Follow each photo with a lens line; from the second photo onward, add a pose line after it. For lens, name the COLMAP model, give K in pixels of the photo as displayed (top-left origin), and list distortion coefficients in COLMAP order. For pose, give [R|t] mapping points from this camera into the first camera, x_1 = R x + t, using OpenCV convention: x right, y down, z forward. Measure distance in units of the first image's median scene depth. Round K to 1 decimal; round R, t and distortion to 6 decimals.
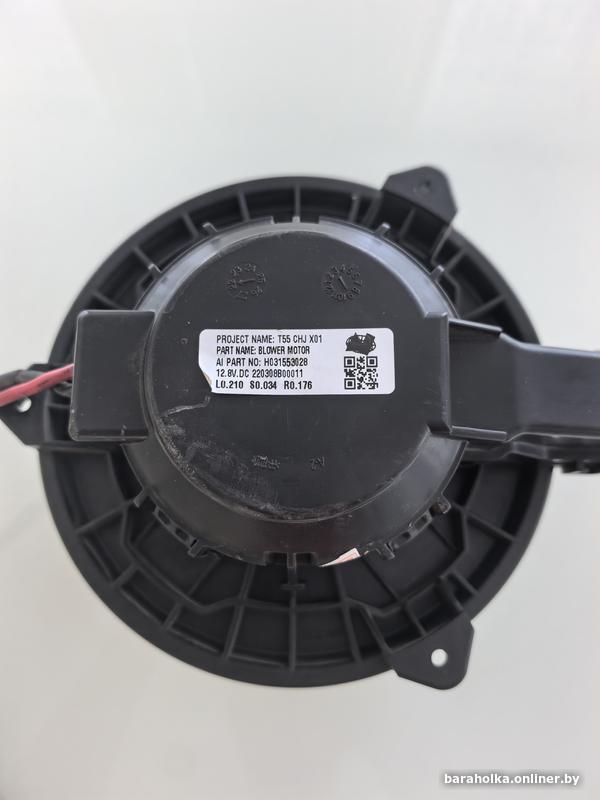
lens RADIAL K [[627.7, 0, 288.8], [0, 627.7, 394.4], [0, 0, 1]] dist [-0.005057, -0.002201]
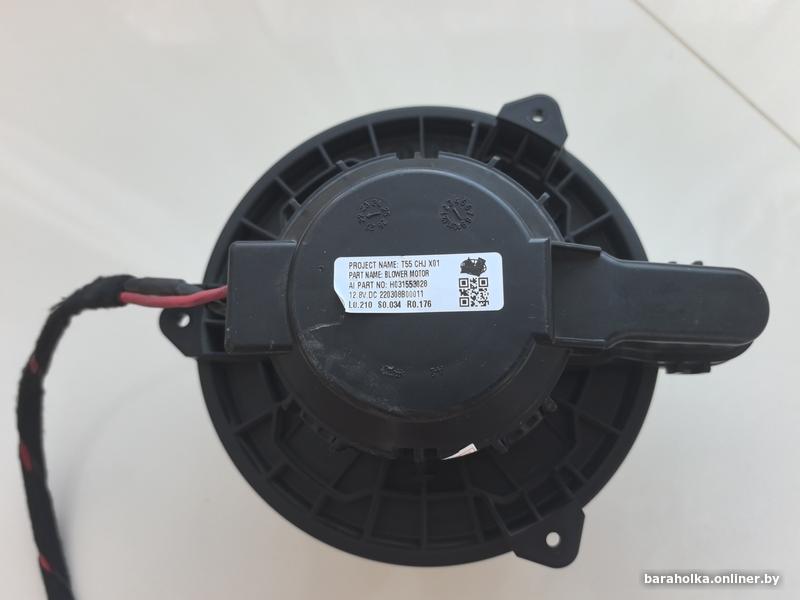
lens RADIAL K [[627.7, 0, 400.0], [0, 627.7, 300.0], [0, 0, 1]] dist [-0.005057, -0.002201]
pose [[0.998439, -0.021006, -0.051744, 0.034168], [0.021835, 0.999641, 0.015513, -0.035635], [0.051399, -0.016619, 0.998540, -0.138896]]
